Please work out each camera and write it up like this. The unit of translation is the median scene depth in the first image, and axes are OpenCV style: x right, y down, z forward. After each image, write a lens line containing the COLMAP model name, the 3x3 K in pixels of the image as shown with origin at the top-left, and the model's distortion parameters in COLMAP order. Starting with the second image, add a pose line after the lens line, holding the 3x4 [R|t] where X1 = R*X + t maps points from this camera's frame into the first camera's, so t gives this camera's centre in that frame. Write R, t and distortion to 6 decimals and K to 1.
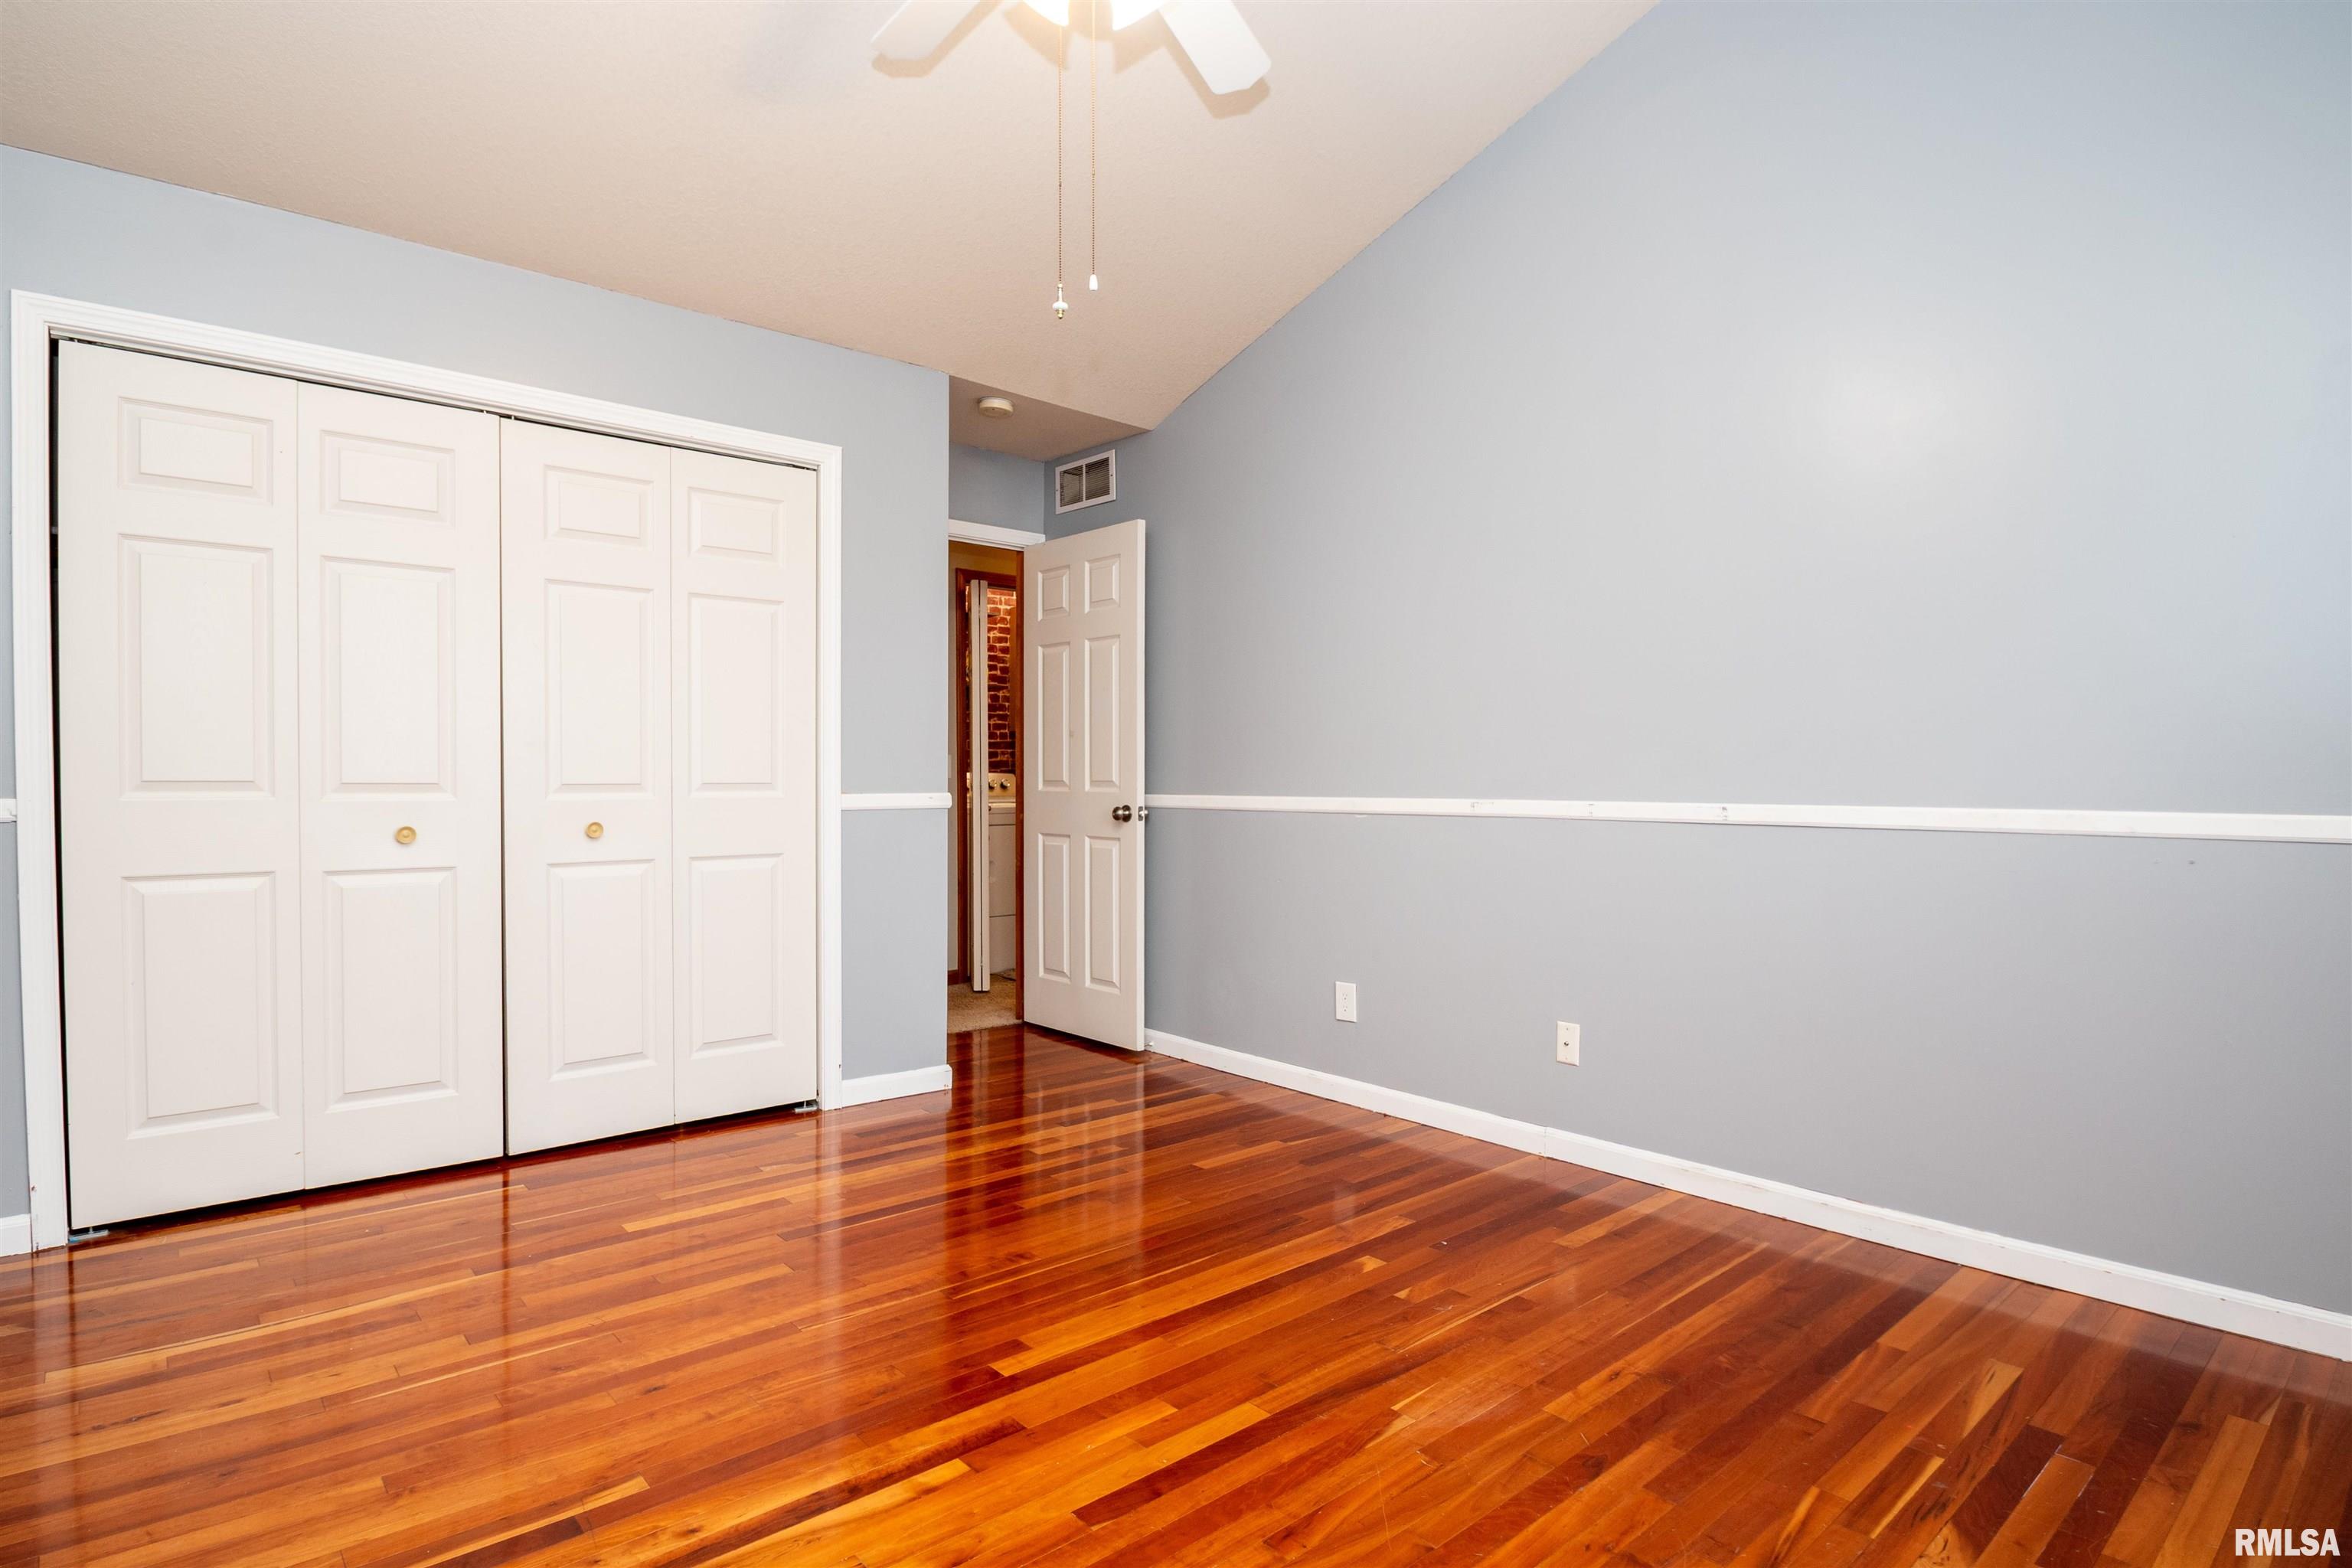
lens RADIAL K [[1257.1, 0, 1177.3], [0, 1257.1, 788.3], [0, 0, 1]] dist [0.000387, 0.000391]
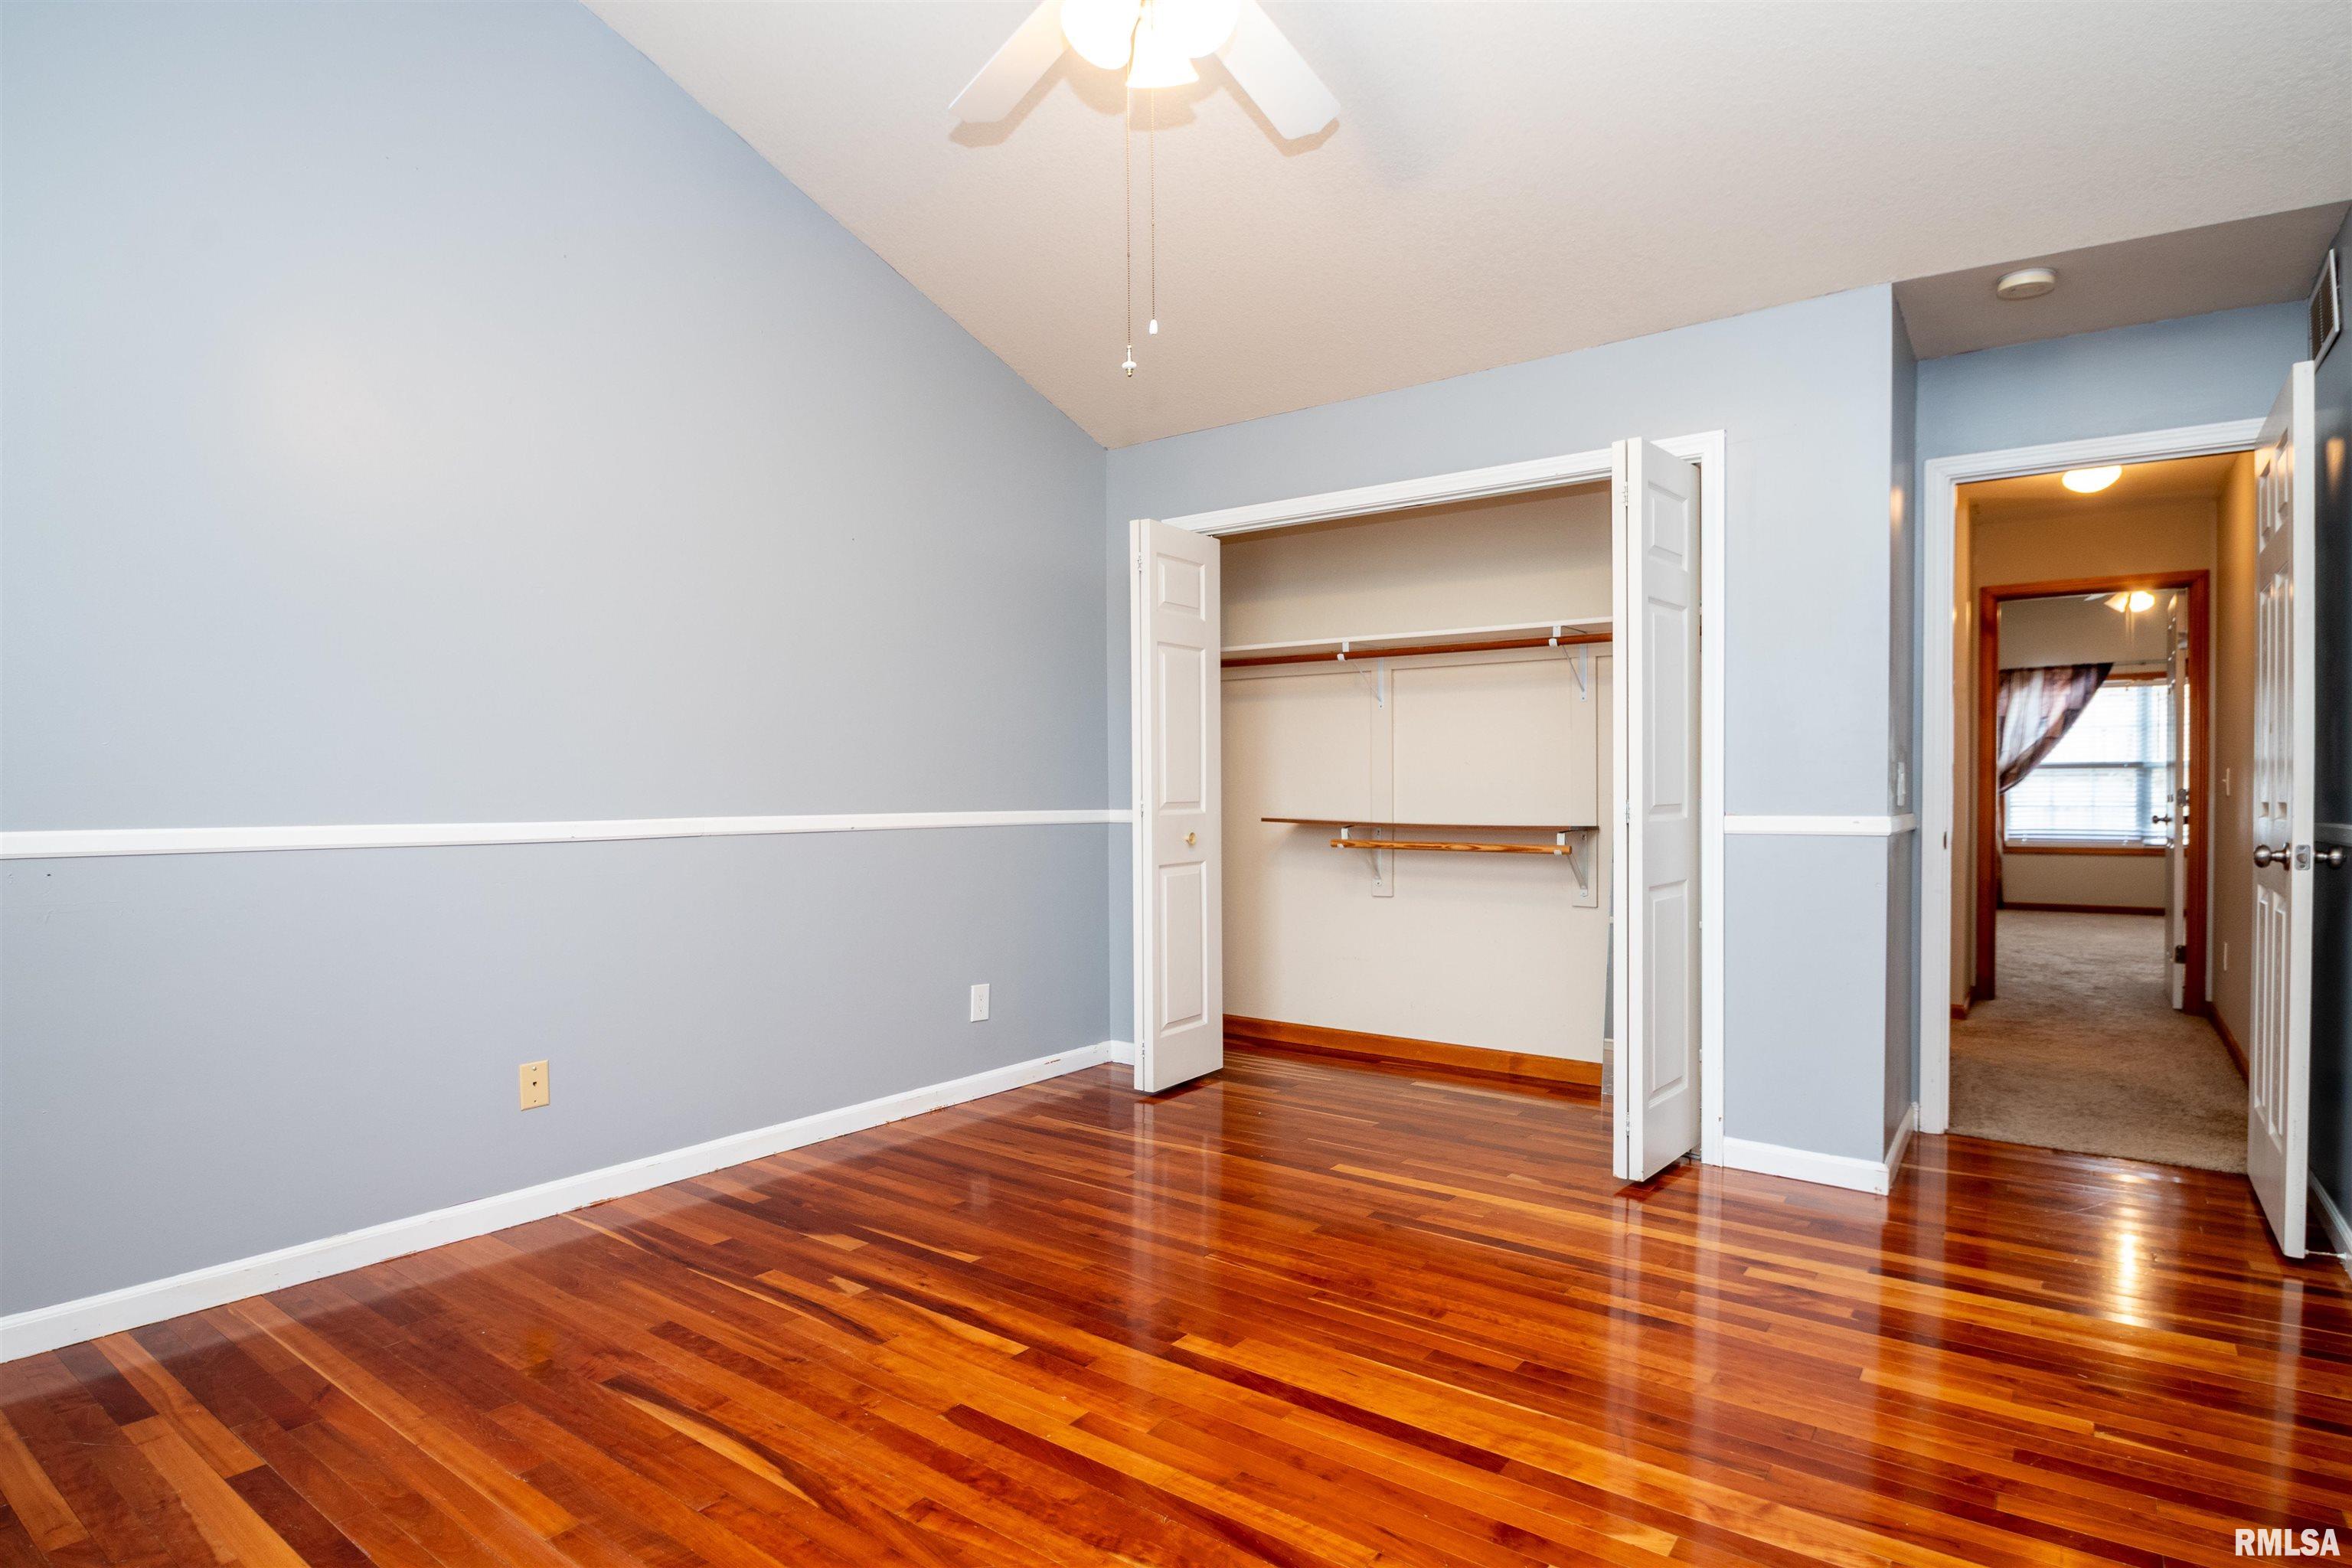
lens RADIAL K [[1217.0, 0, 1187.6], [0, 1217.0, 785.9], [0, 0, 1]] dist [-0.039564, -0.000302]
pose [[0.207540, -0.025113, -0.977904, 0.615924], [-0.021260, 0.999318, -0.030175, 0.026914], [0.977996, 0.027053, 0.206864, 0.577472]]
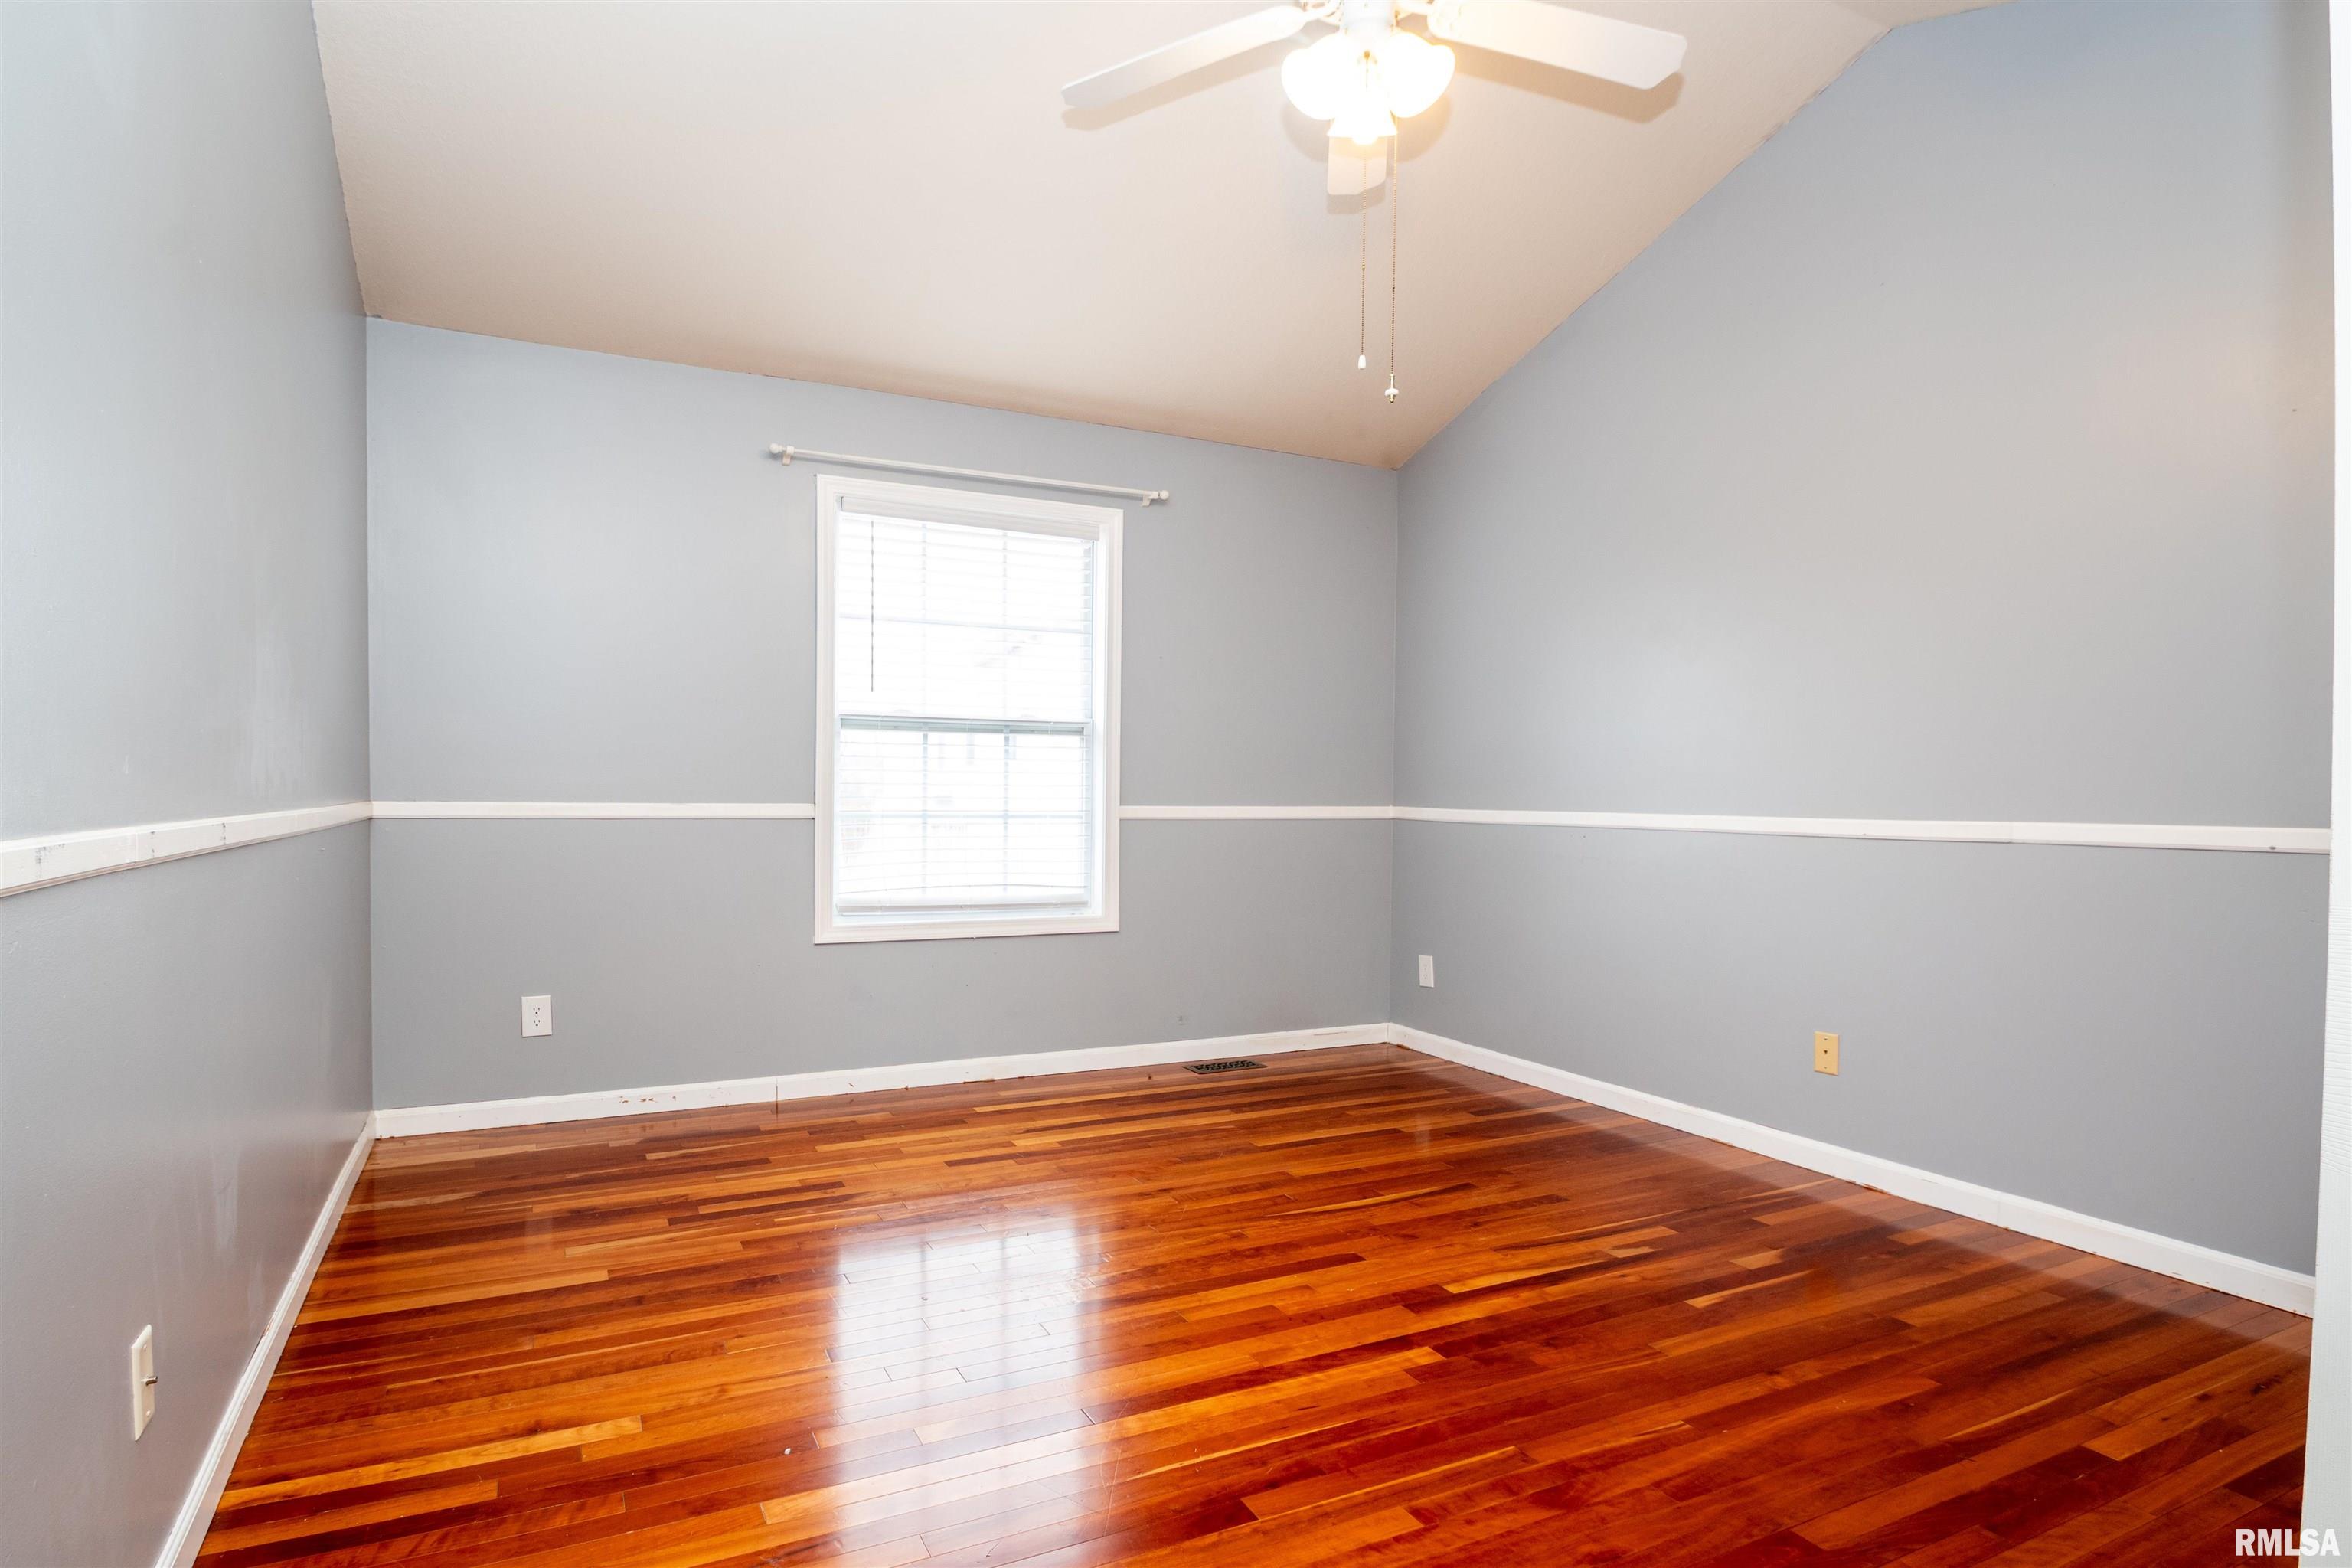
lens RADIAL K [[1257.1, 0, 1177.3], [0, 1257.1, 788.3], [0, 0, 1]] dist [0.000387, 0.000391]
pose [[-0.964153, -0.020133, 0.264582, -0.146867], [-0.012610, 0.999467, 0.030101, -0.014632], [-0.265047, 0.025686, -0.963893, 1.479309]]
